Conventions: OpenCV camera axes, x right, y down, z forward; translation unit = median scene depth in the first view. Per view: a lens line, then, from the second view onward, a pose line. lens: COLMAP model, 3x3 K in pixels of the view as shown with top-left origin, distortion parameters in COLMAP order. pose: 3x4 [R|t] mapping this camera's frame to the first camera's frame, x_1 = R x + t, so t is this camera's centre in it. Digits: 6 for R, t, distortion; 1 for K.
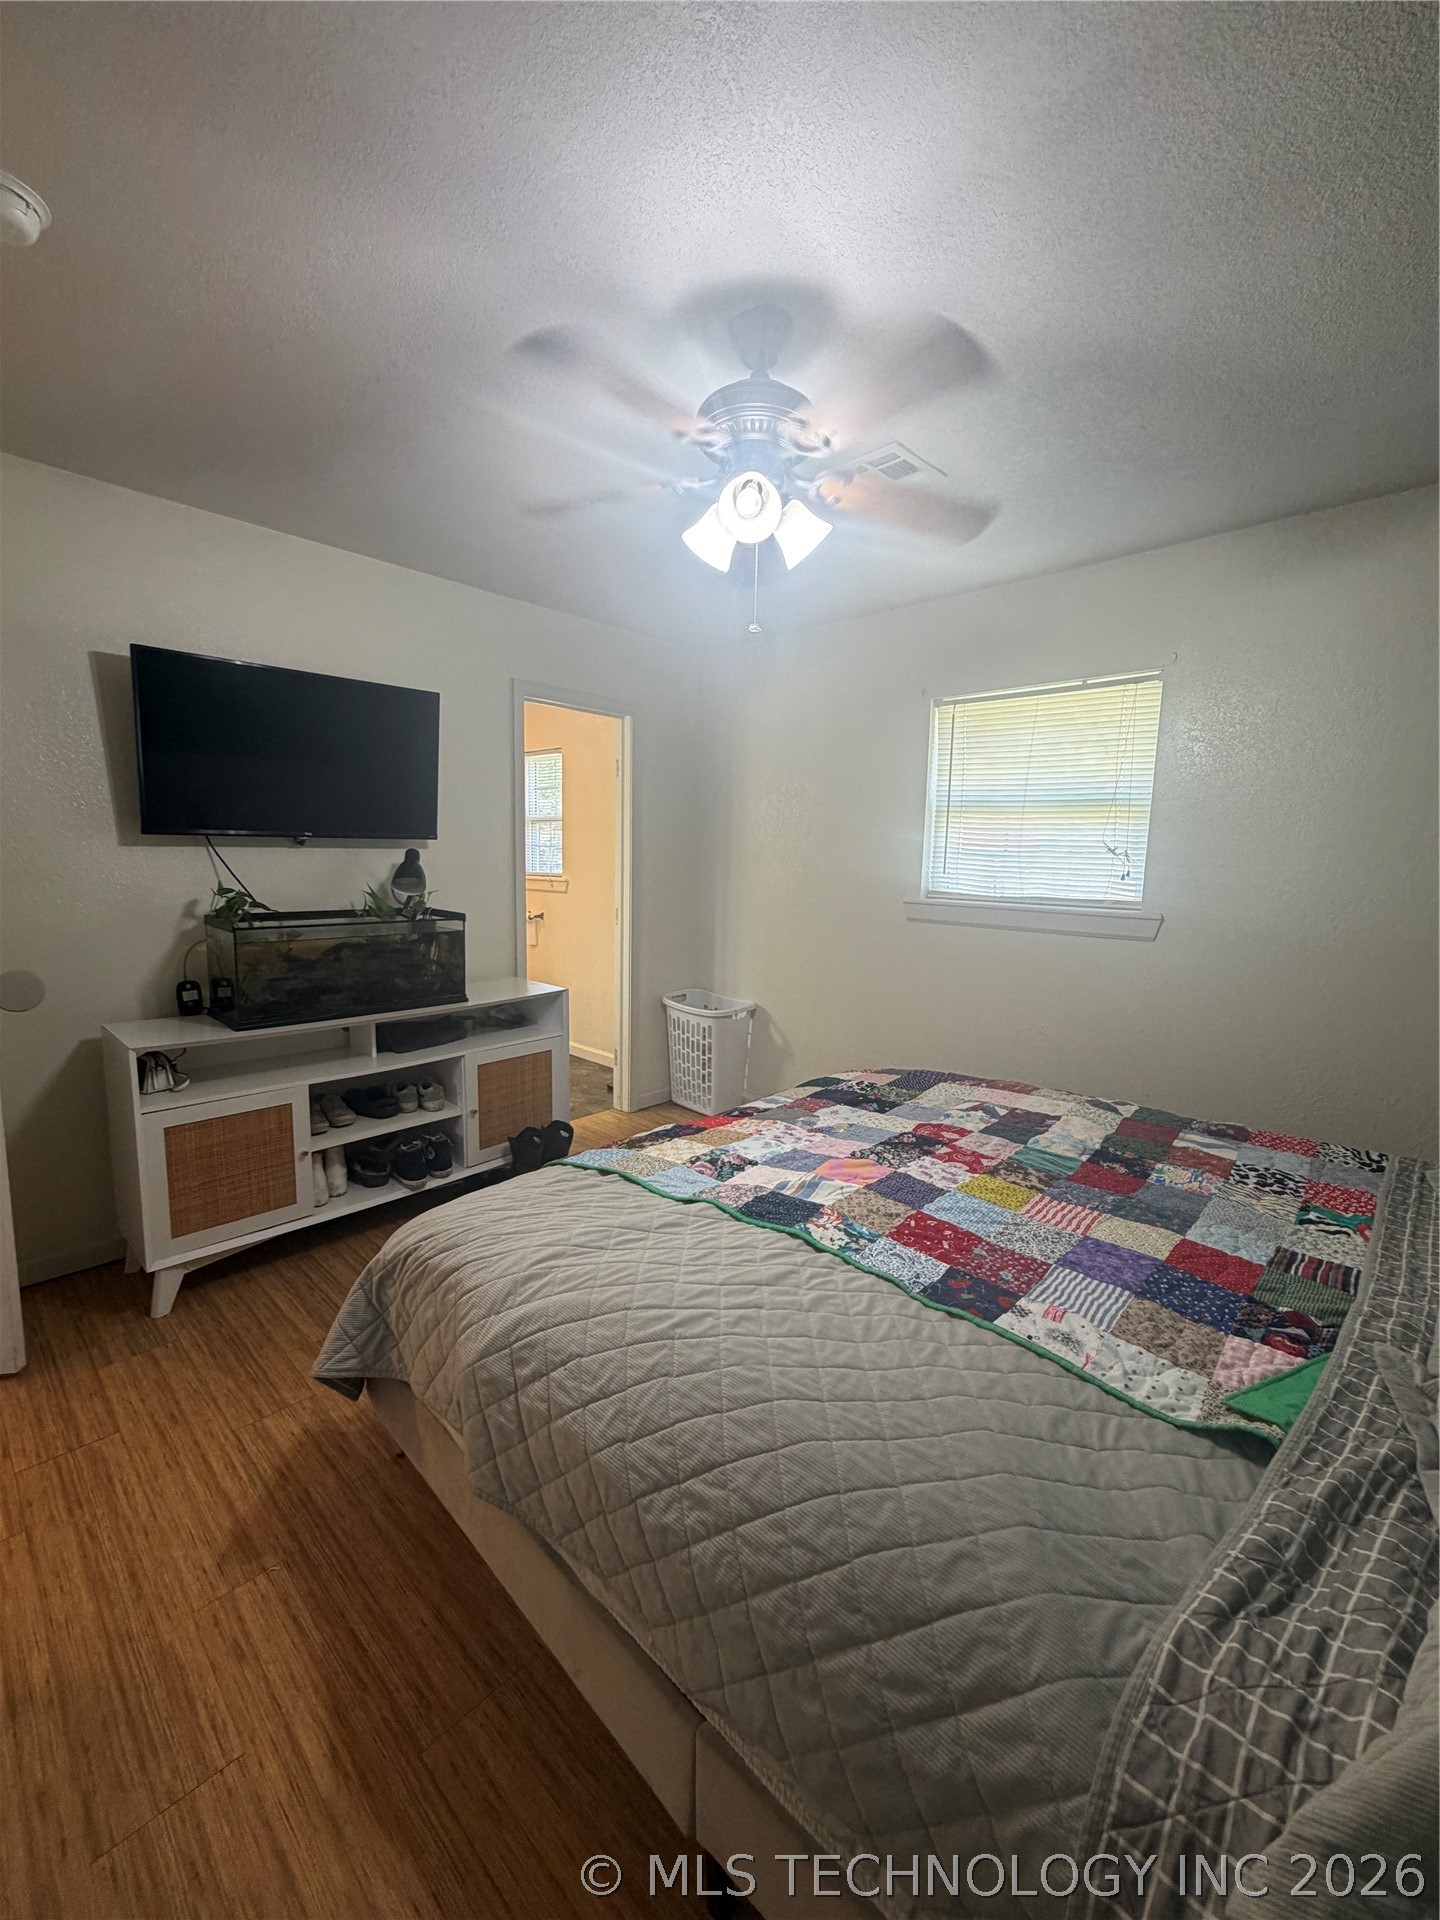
lens RADIAL K [[783.2, 0, 718.6], [0, 783.2, 941.5], [0, 0, 1]] dist [-0.009679, 0.002553]
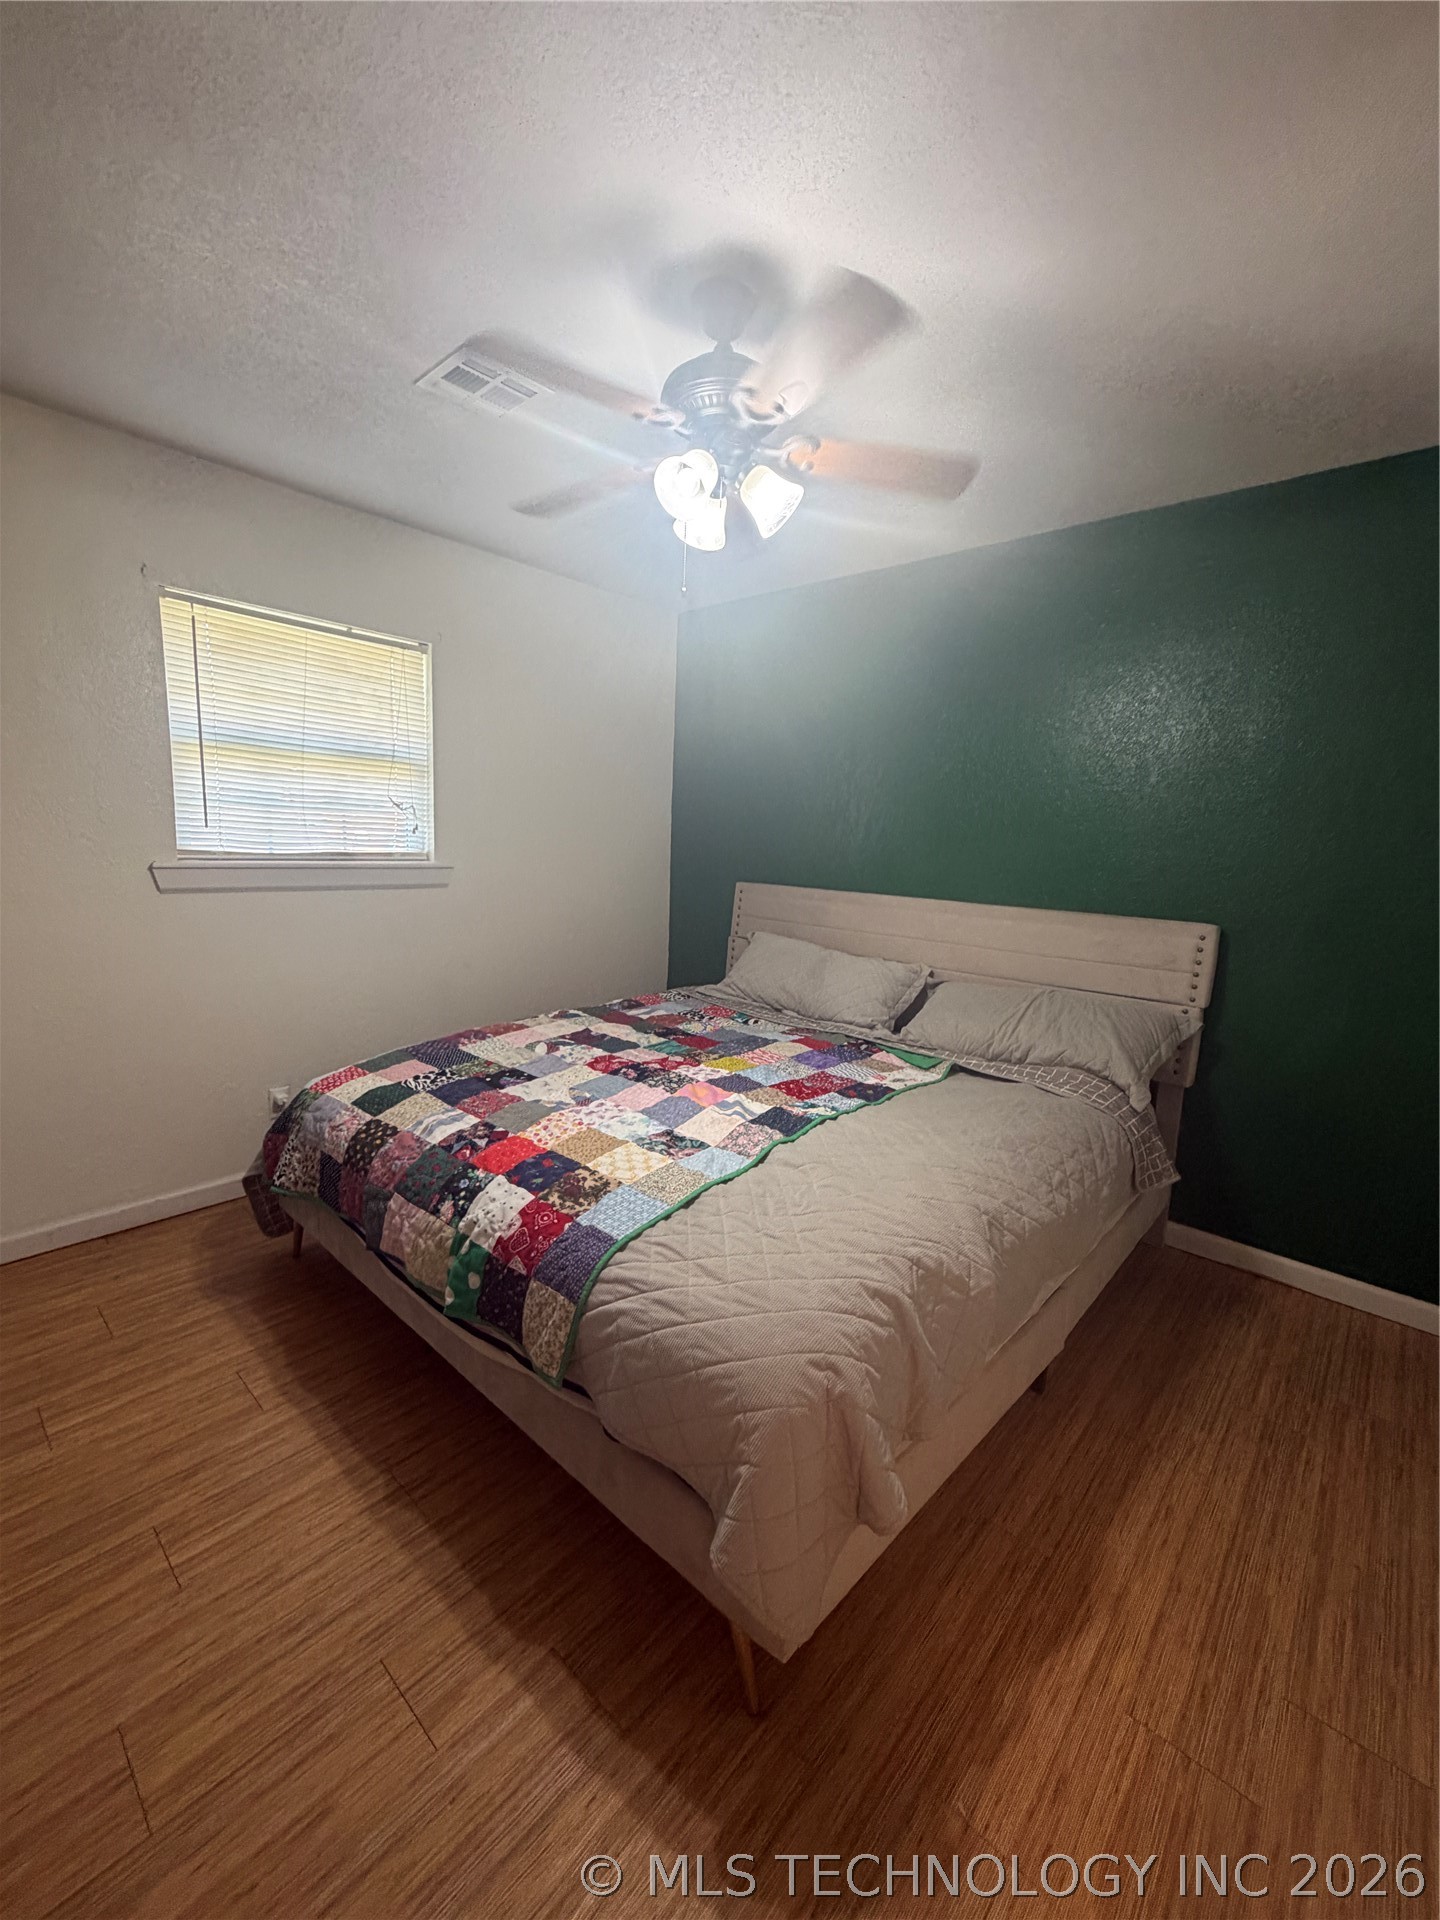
lens RADIAL K [[783.2, 0, 714.1], [0, 783.2, 950.3], [0, 0, 1]] dist [-0.009679, 0.002553]
pose [[-0.021426, -0.168440, 0.985479, -0.905307], [0.069319, 0.983083, 0.169538, -0.113577], [-0.997364, 0.071945, -0.009387, 0.922142]]
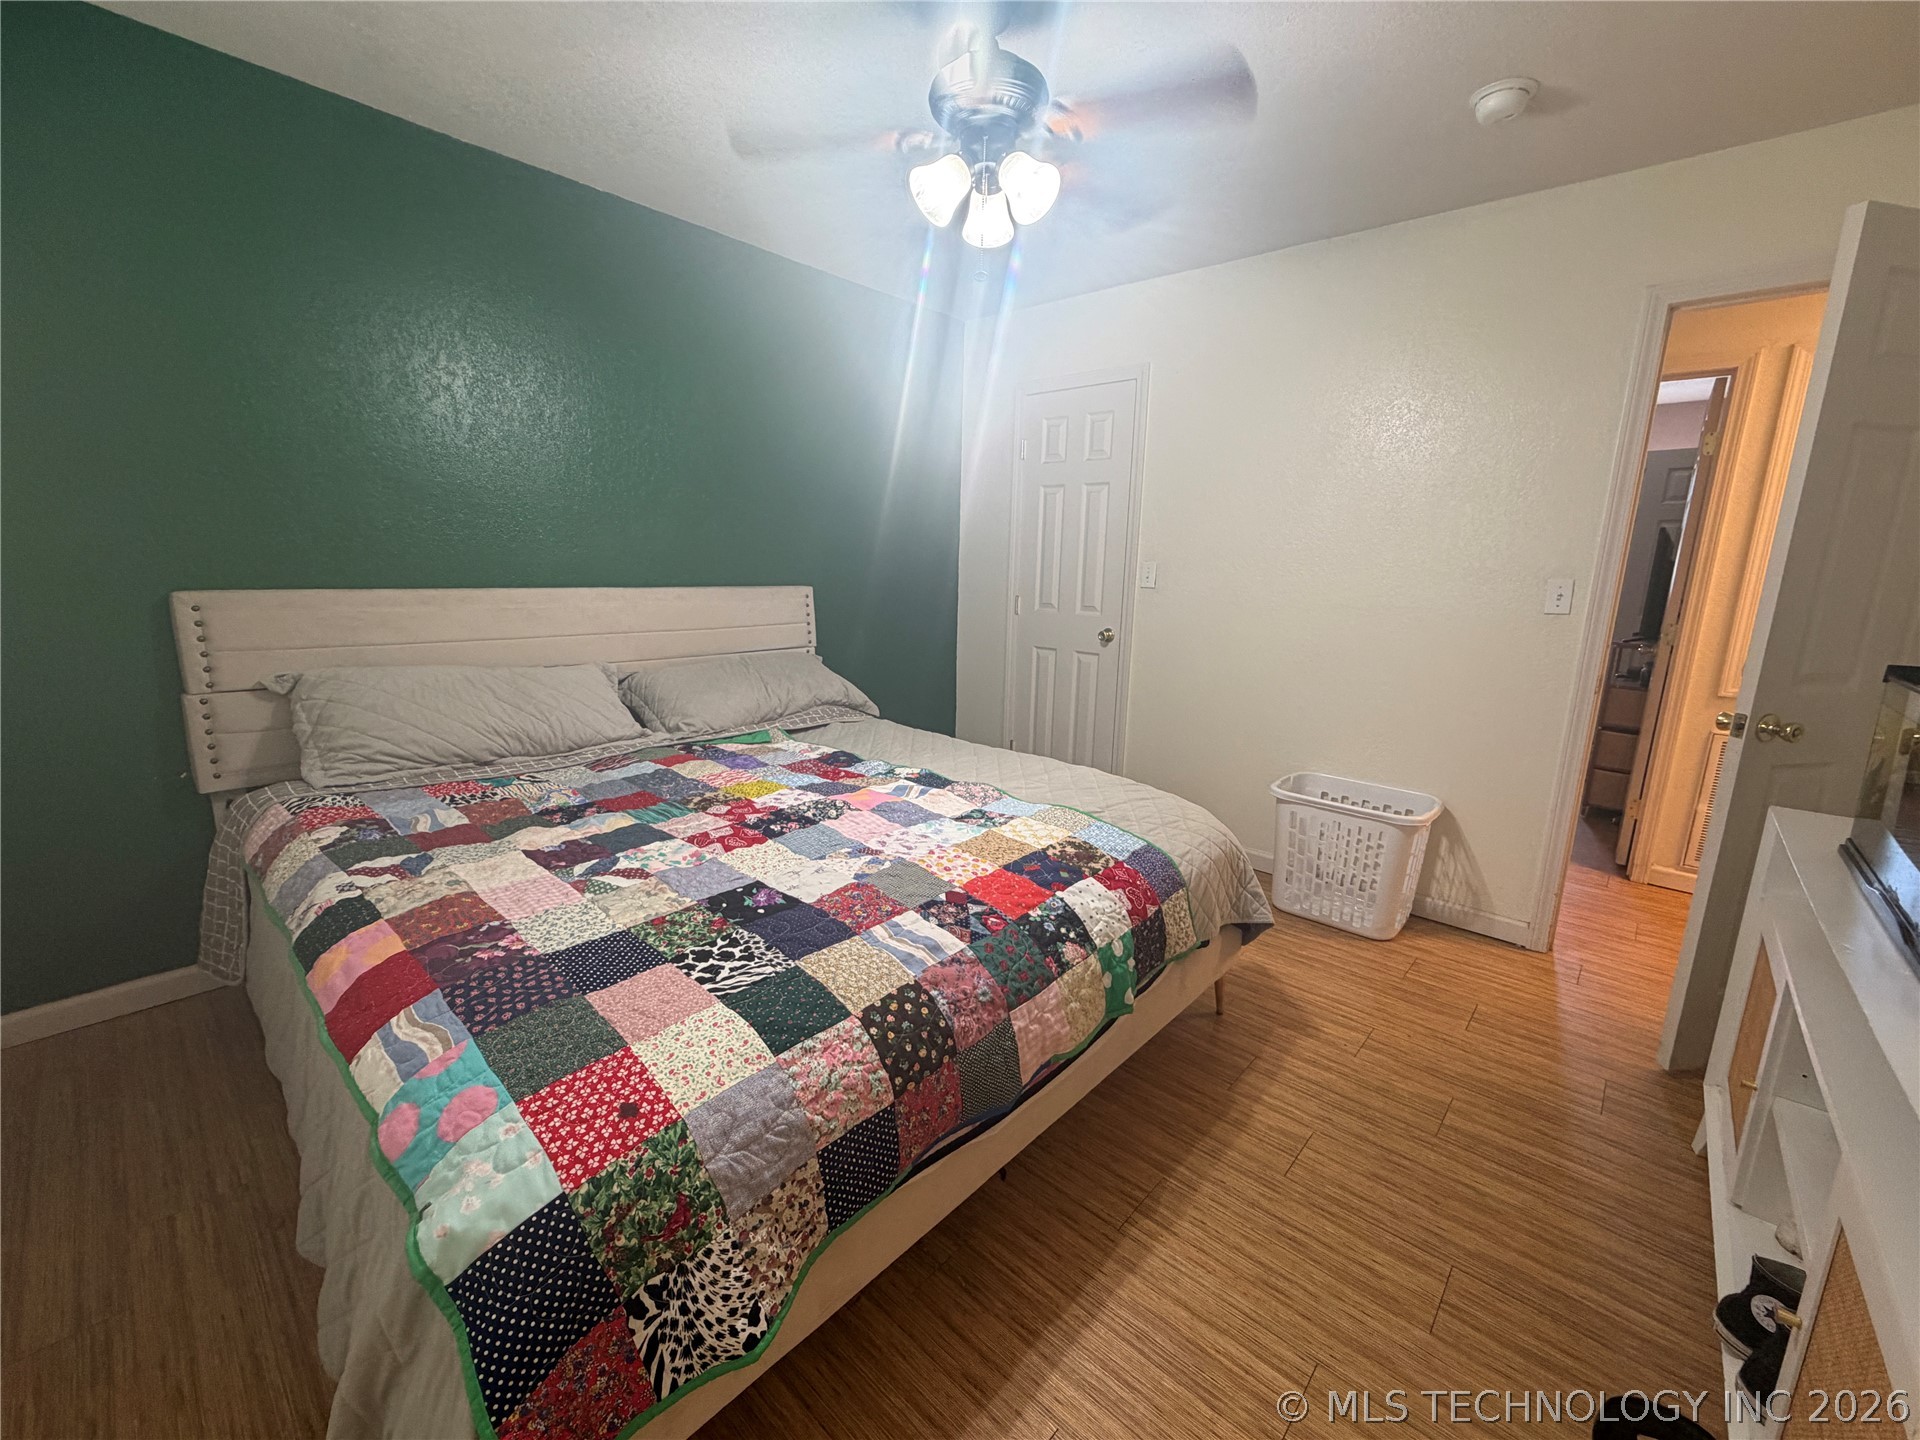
lens RADIAL K [[783.2, 0, 950.8], [0, 783.2, 730.9], [0, 0, 1]] dist [-0.009679, 0.002553]
pose [[-0.998793, -0.042850, -0.023992, 0.074857], [-0.048273, 0.946456, 0.319204, -0.152973], [0.009029, 0.319977, -0.947382, 1.912362]]
